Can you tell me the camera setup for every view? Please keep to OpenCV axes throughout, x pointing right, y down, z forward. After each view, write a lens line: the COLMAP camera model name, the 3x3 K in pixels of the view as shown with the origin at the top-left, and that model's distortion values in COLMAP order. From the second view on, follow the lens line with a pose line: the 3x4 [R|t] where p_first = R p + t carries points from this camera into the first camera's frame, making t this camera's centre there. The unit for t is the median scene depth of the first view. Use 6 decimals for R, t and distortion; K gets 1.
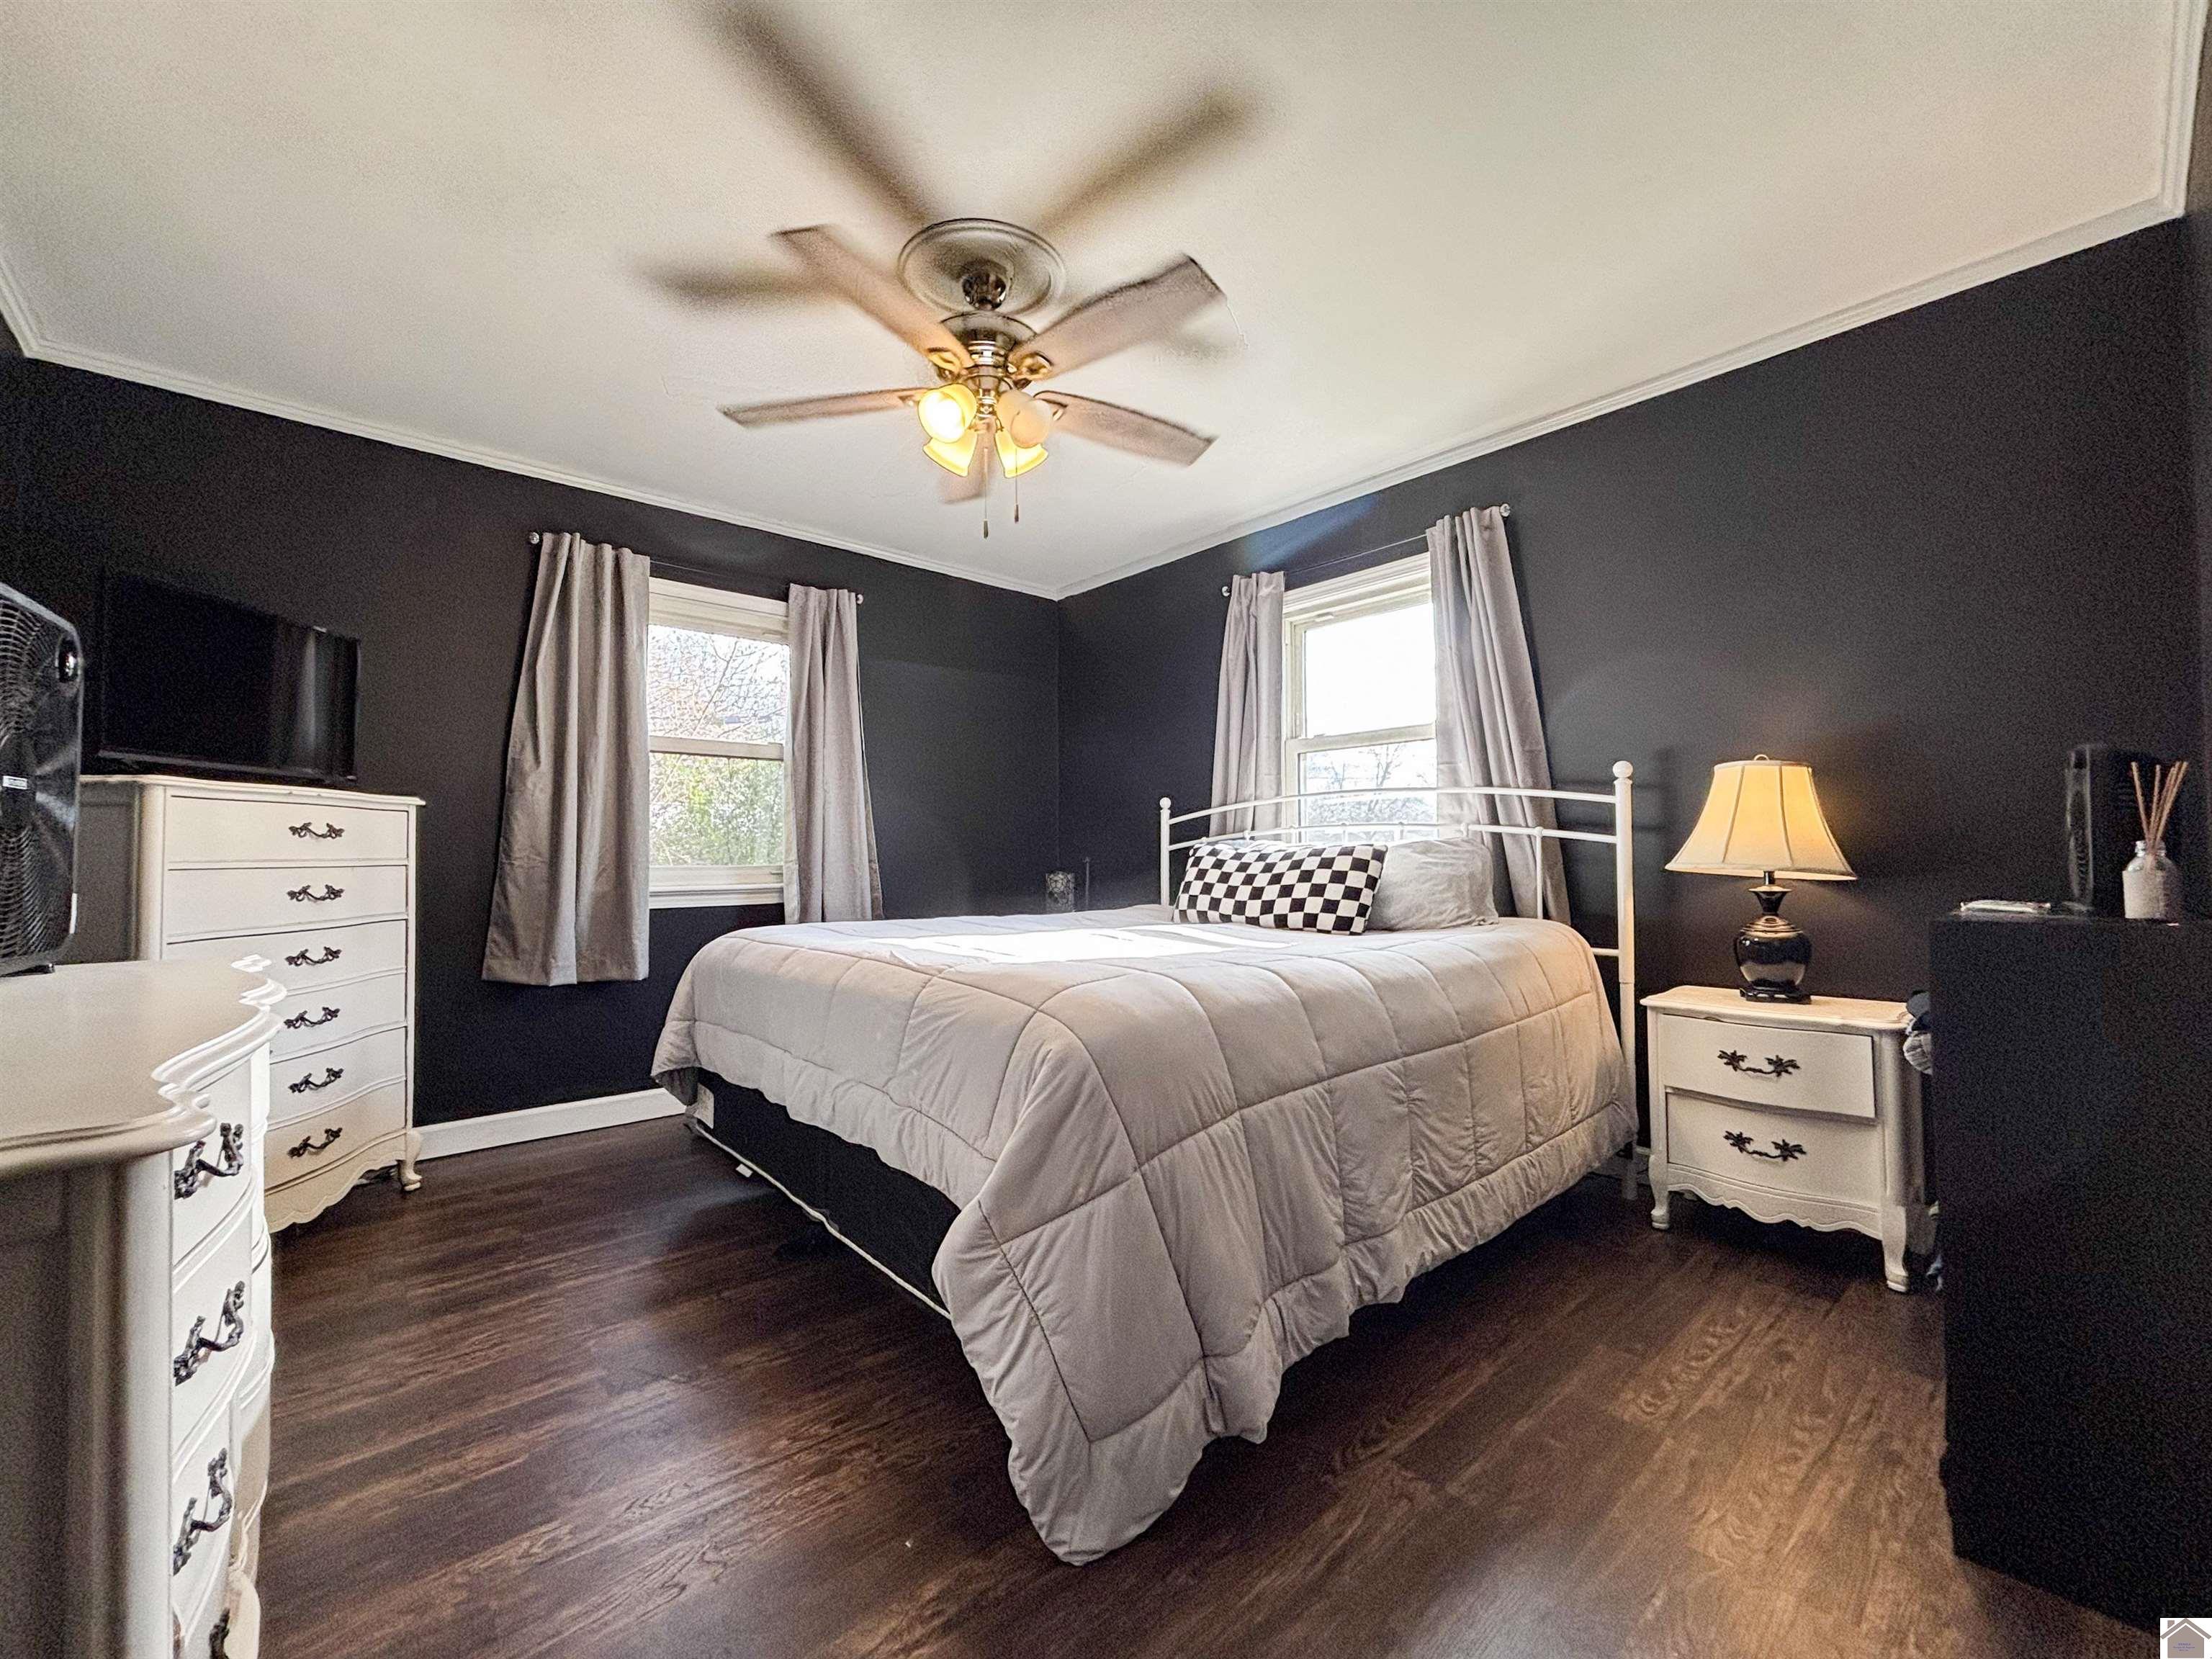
lens RADIAL K [[899.4, 0, 1106.0], [0, 899.4, 829.5], [0, 0, 1]] dist [-0.000291, -0.000042]
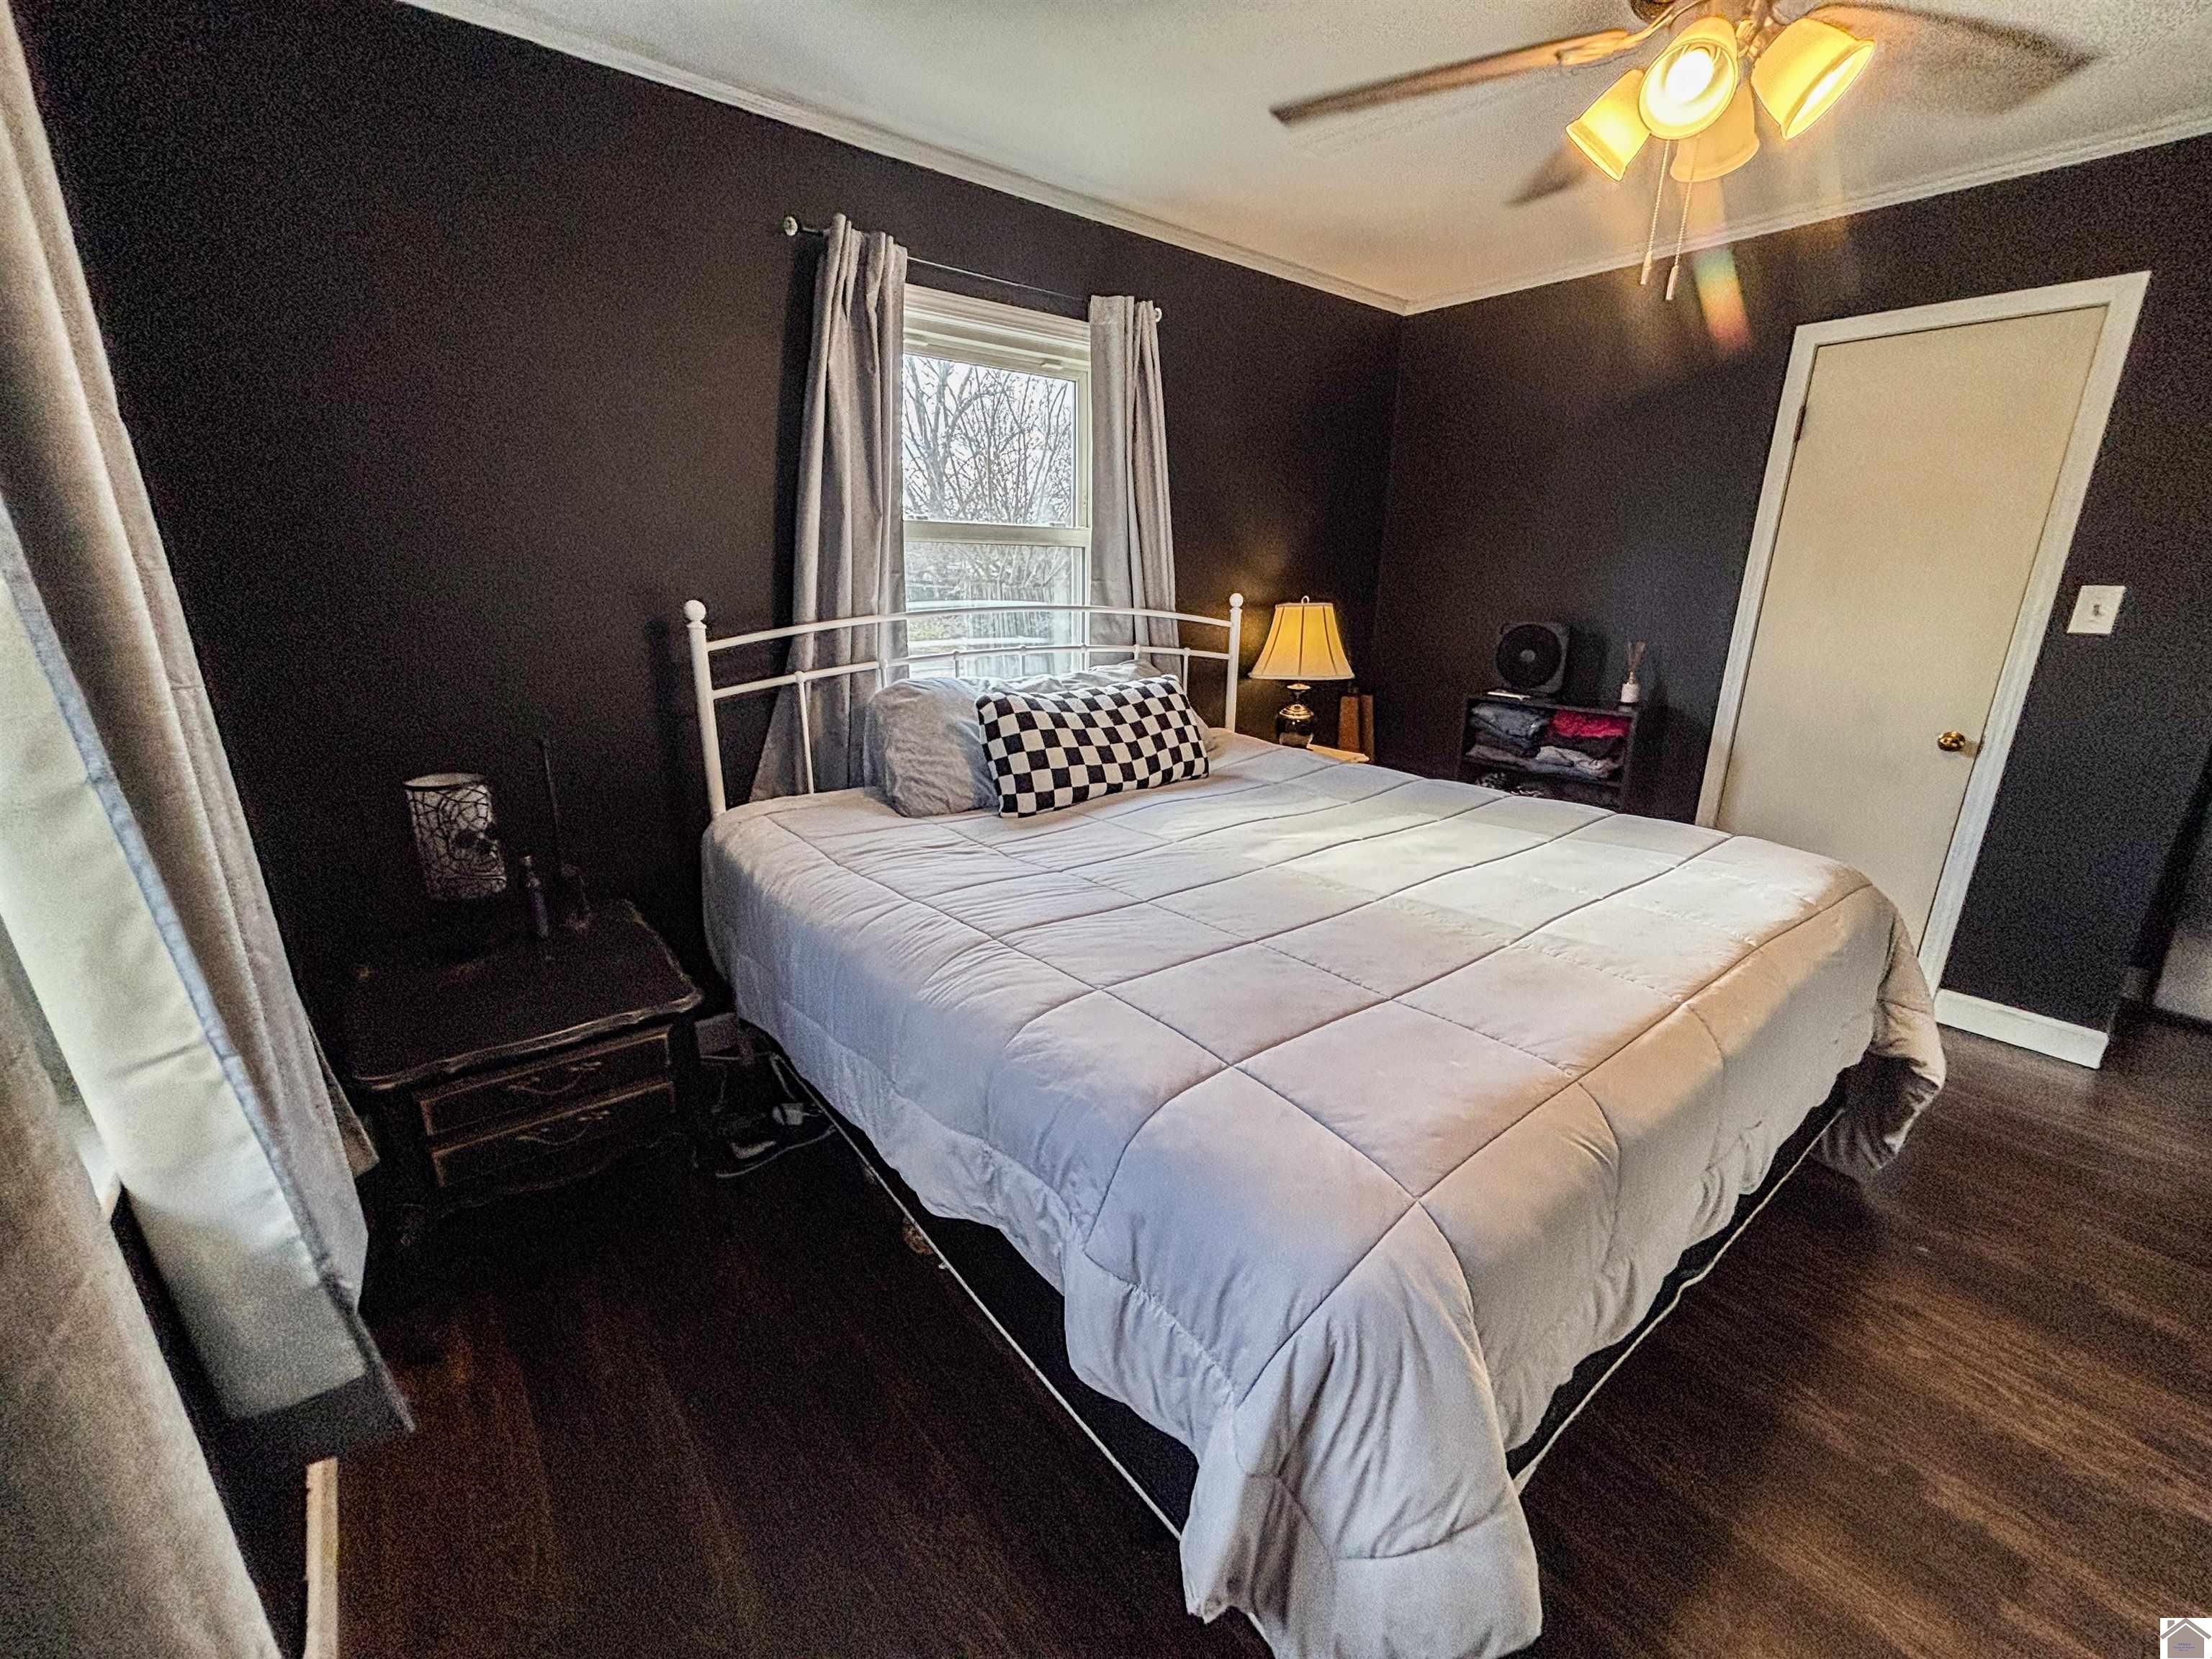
lens RADIAL K [[899.4, 0, 1106.0], [0, 899.4, 829.5], [0, 0, 1]] dist [-0.000291, -0.000042]
pose [[0.051623, -0.269730, 0.961551, -0.633920], [-0.039725, 0.961518, 0.271854, -0.080990], [-0.997876, -0.052231, 0.038921, 0.974813]]
